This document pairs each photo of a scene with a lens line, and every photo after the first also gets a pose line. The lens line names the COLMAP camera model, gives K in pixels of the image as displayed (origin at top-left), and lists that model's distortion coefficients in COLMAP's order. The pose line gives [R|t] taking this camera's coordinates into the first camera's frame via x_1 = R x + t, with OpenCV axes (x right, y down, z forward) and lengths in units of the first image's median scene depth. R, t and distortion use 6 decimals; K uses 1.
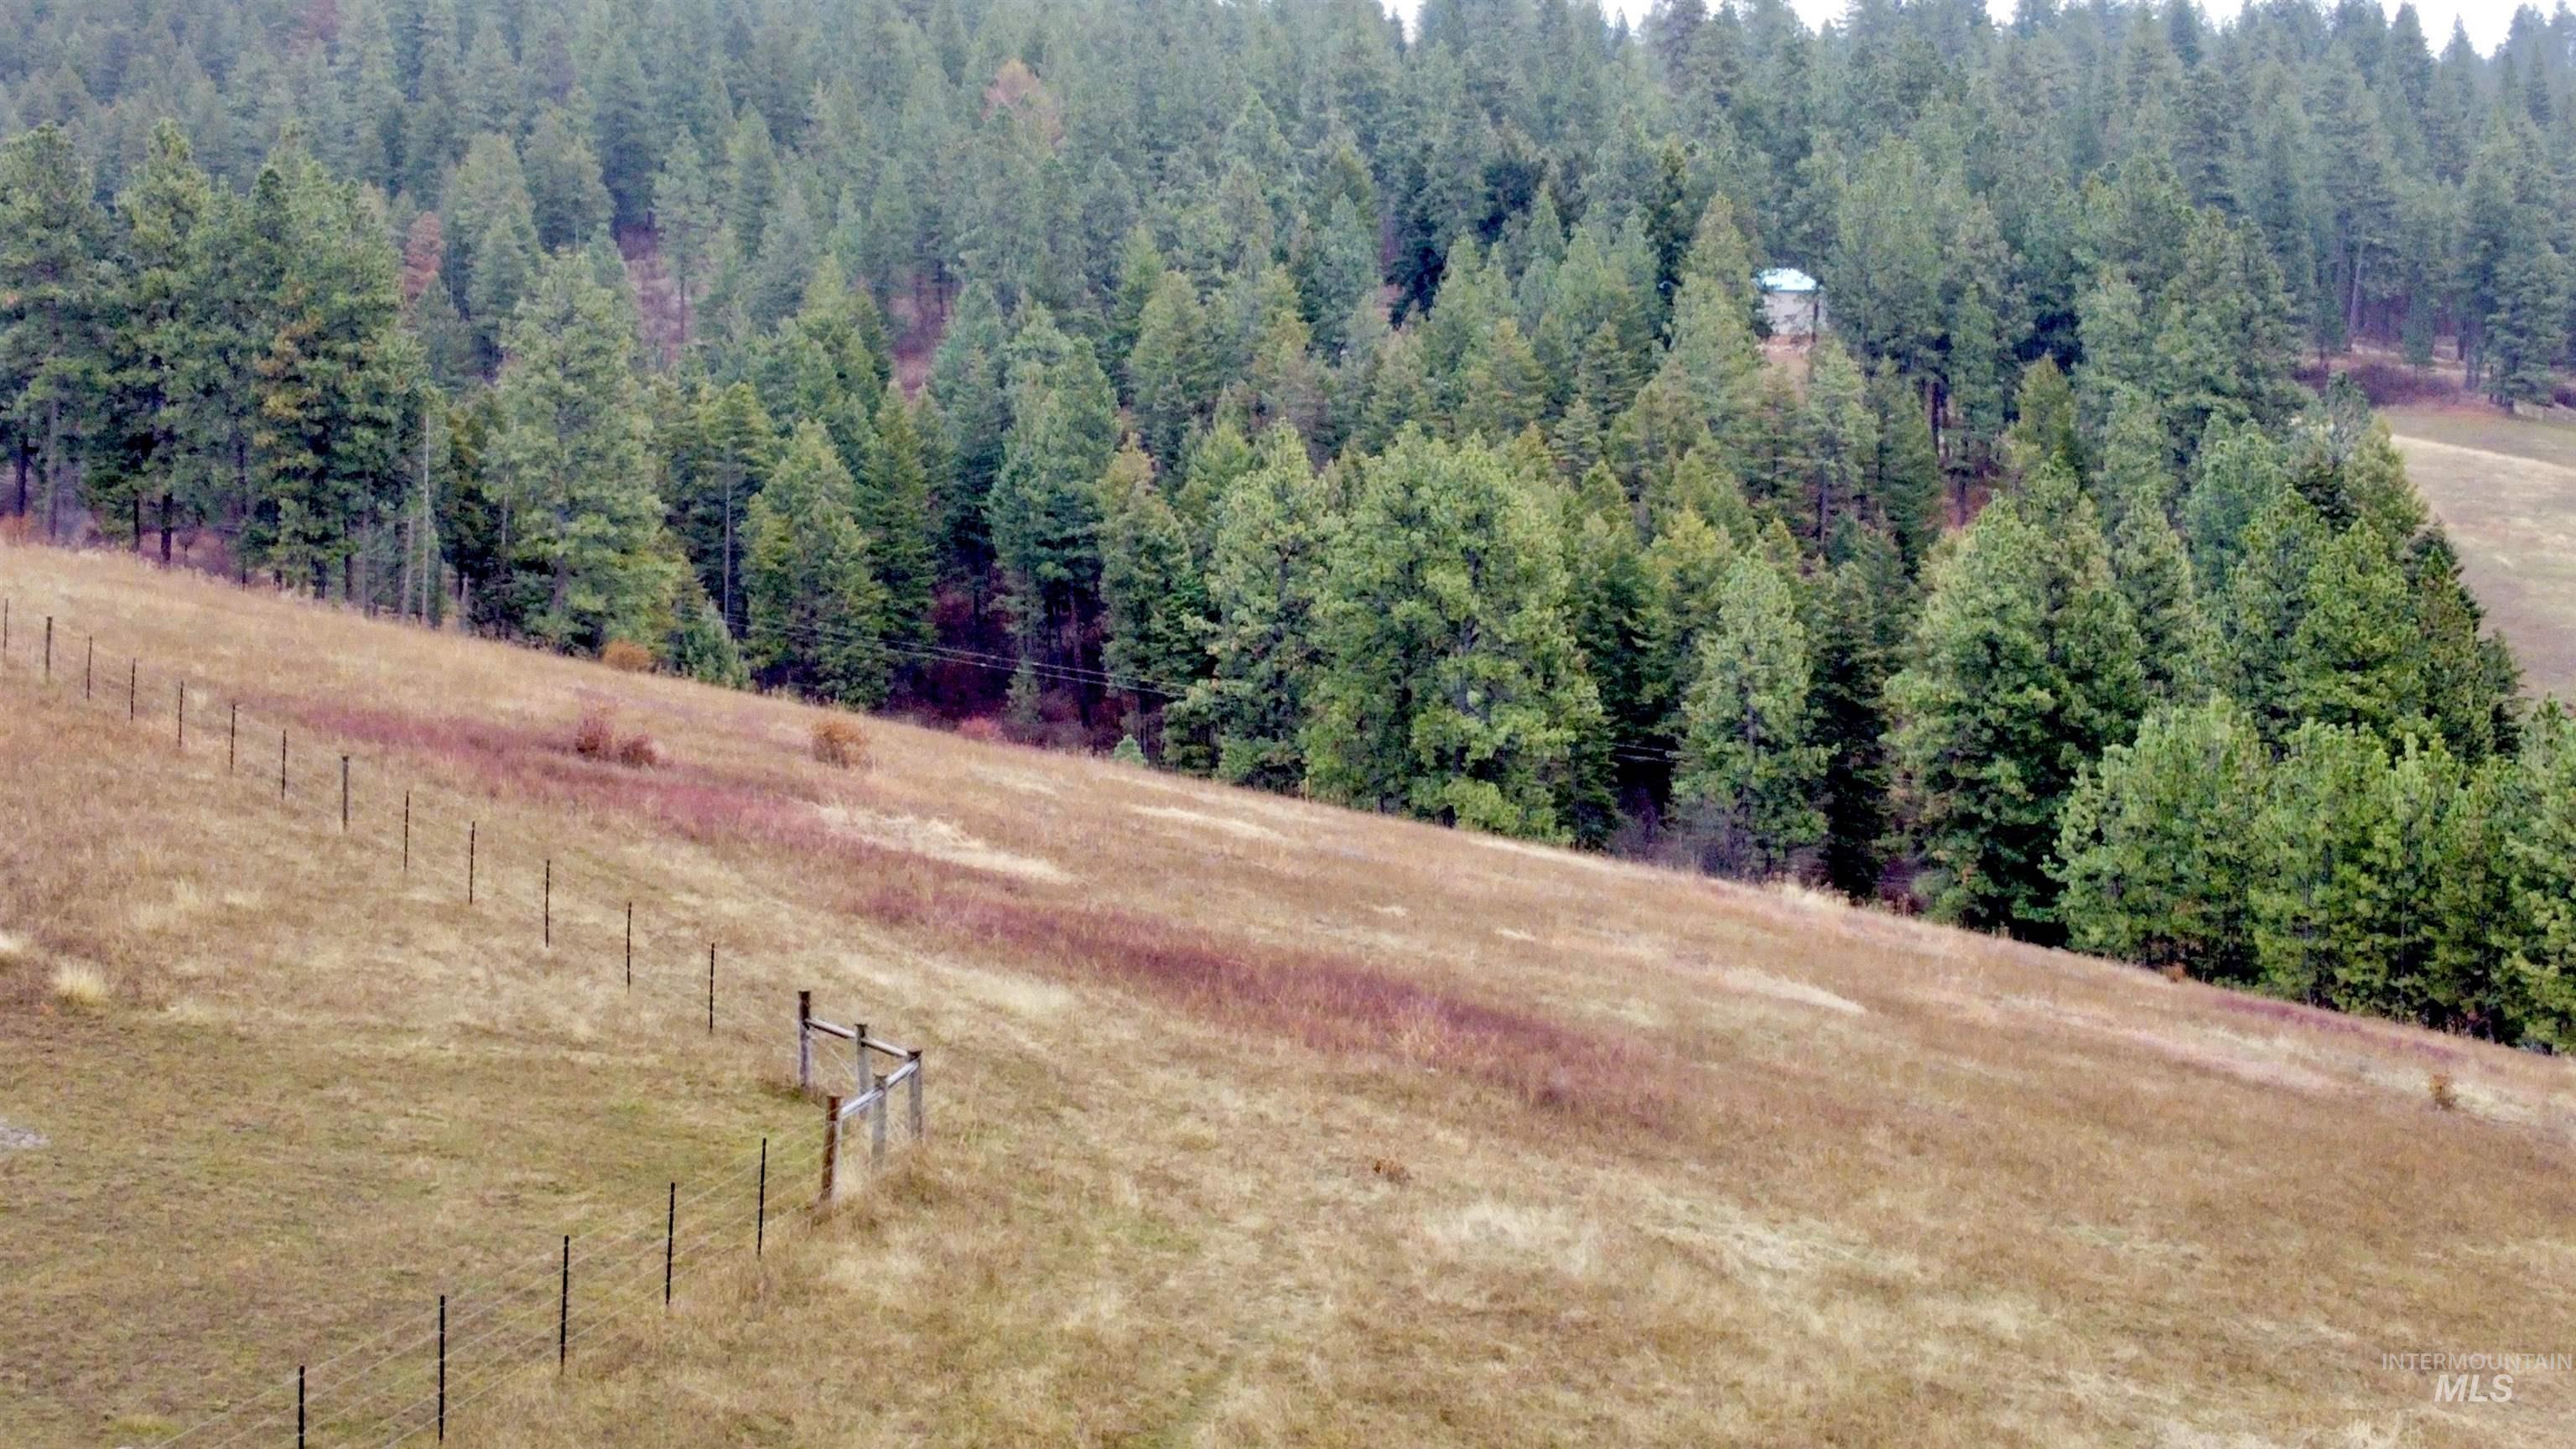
lens RADIAL K [[3886.6, 0, 1297.6], [0, 3886.6, 720.6], [0, 0, 1]] dist [0.007375, -0.043100]
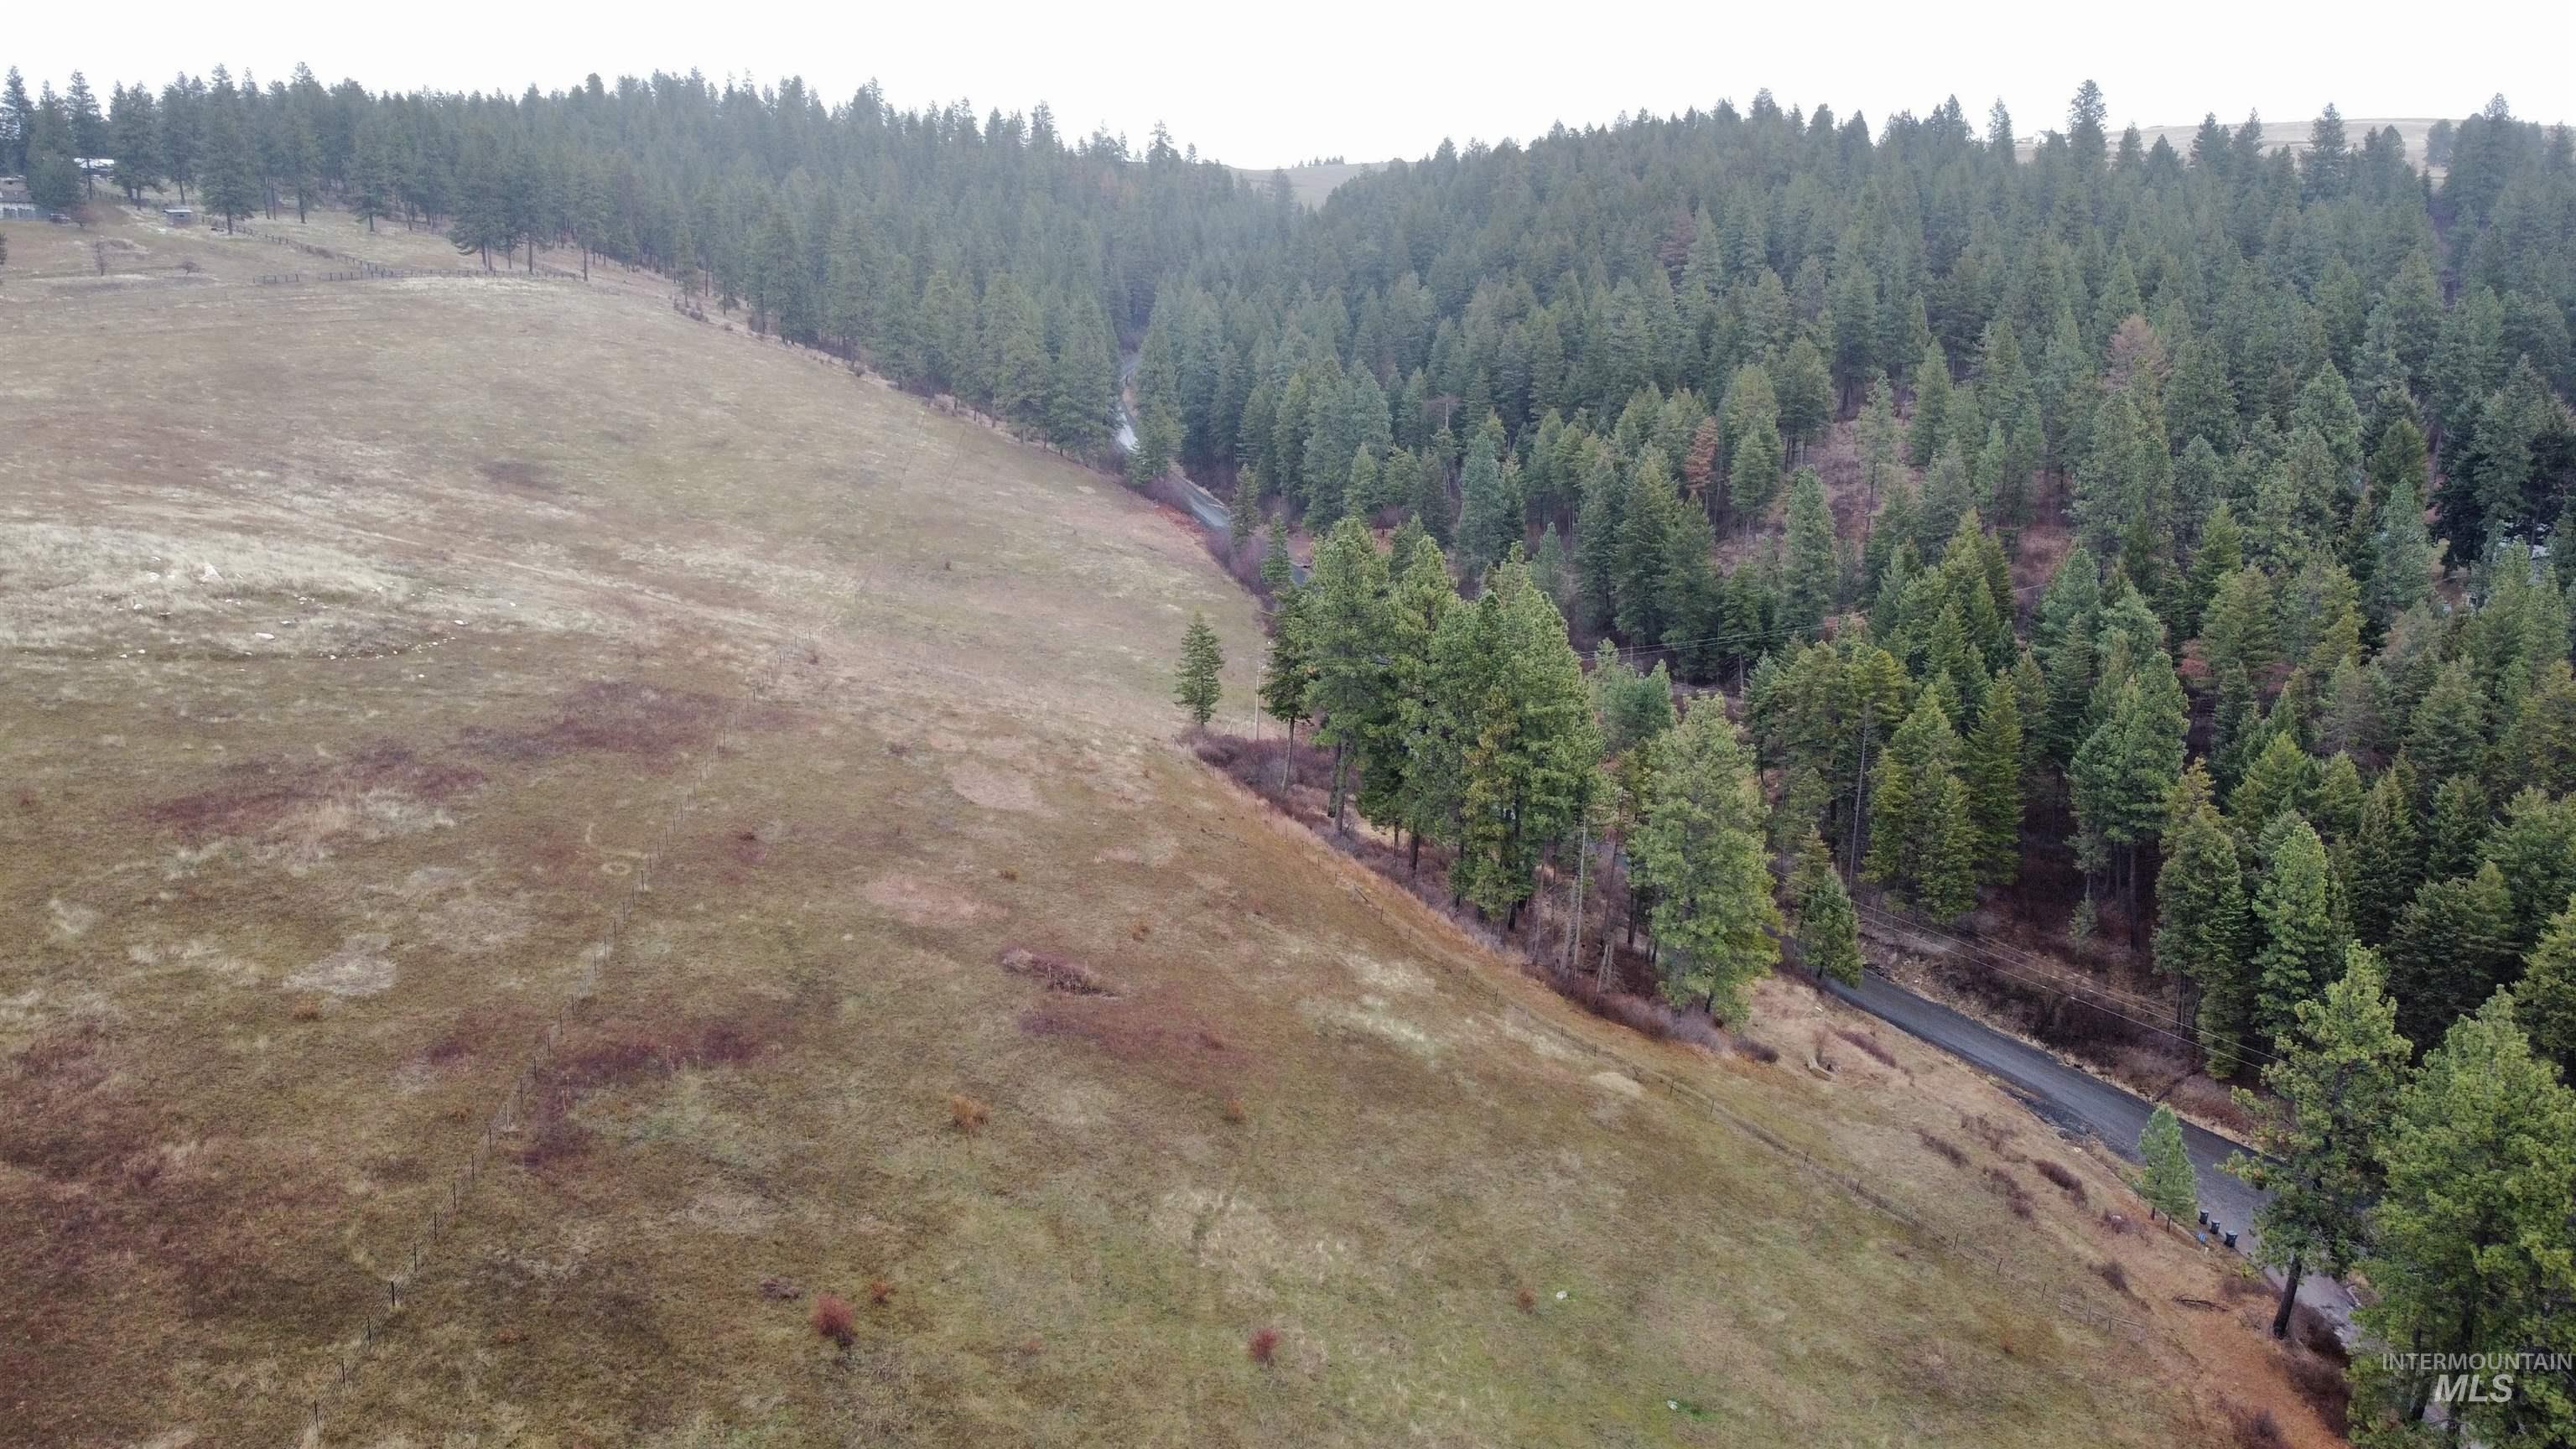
lens RADIAL K [[1964.0, 0, 1288.0], [0, 1964.0, 724.5], [0, 0, 1]] dist [0.009362, -0.006460]
pose [[0.892144, 0.100844, -0.440351, -0.026973], [-0.044514, 0.989646, 0.136452, -0.157990], [0.449552, -0.102133, 0.887396, 0.327042]]
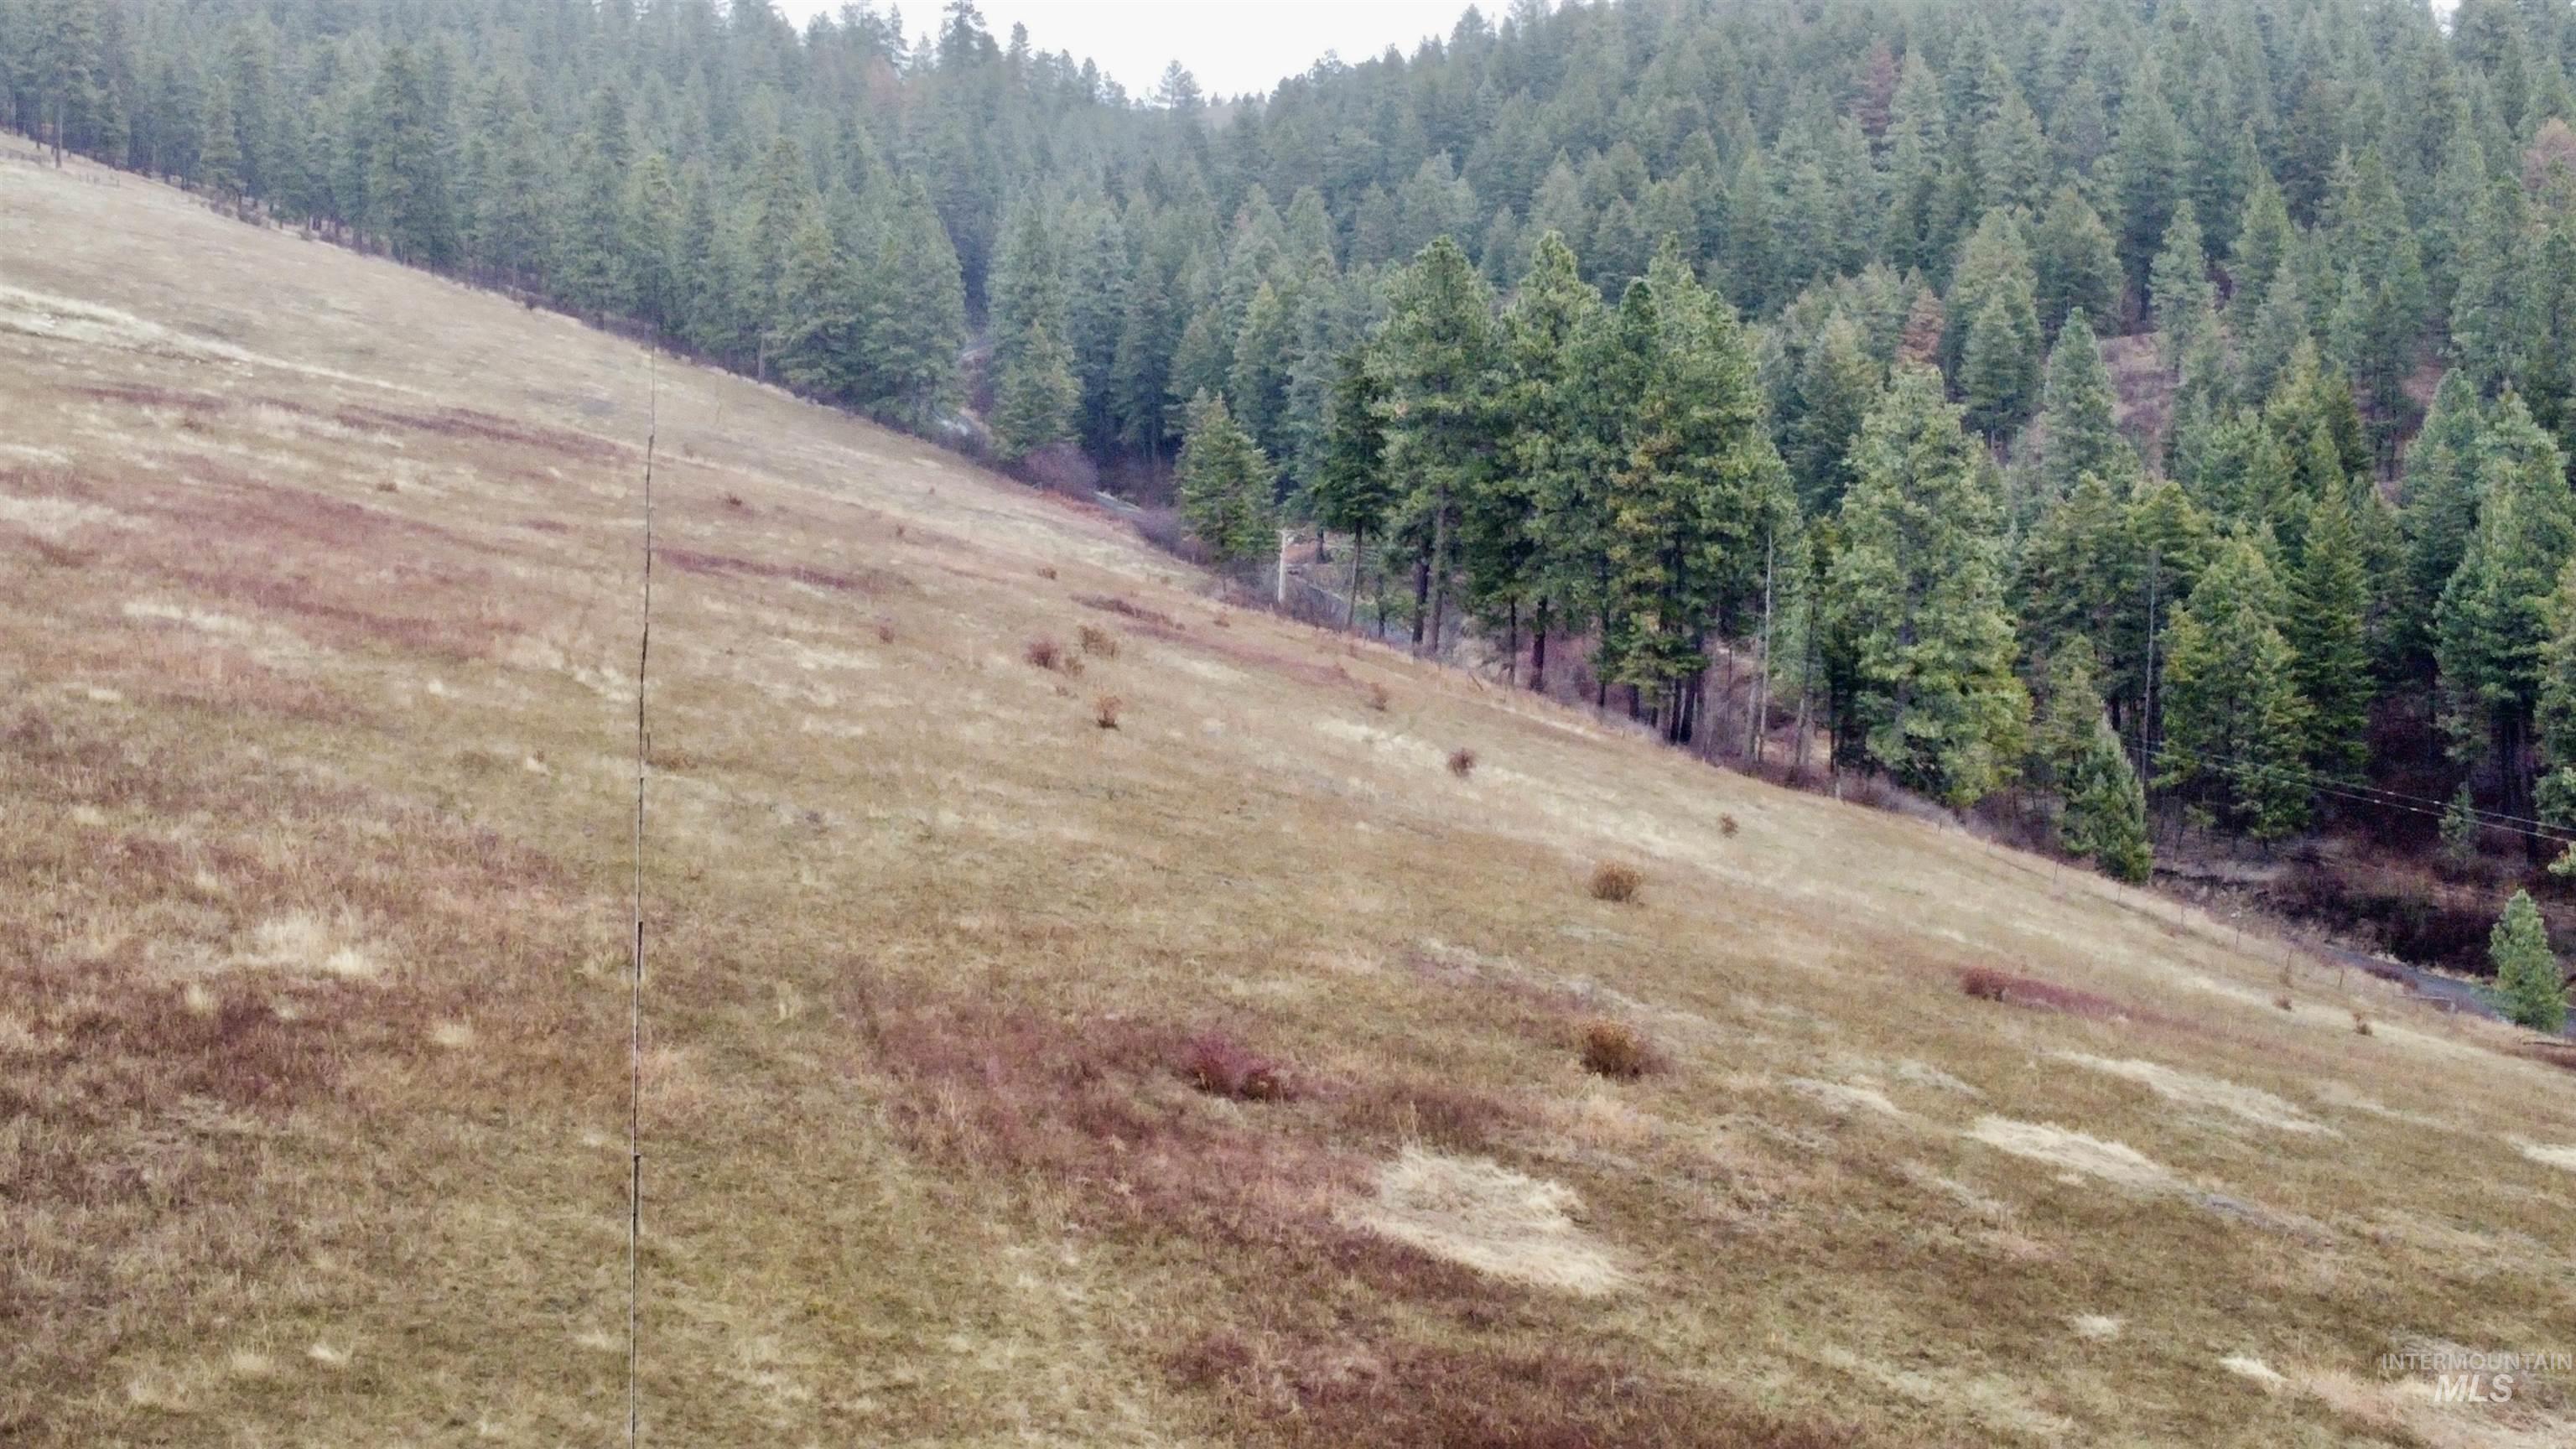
lens RADIAL K [[3886.6, 0, 1297.6], [0, 3886.6, 720.6], [0, 0, 1]] dist [0.007375, -0.043100]
pose [[0.910427, 0.036529, -0.412053, 0.061367], [-0.039697, 0.999211, 0.000872, -0.022477], [0.411760, 0.015563, 0.911159, 0.045715]]
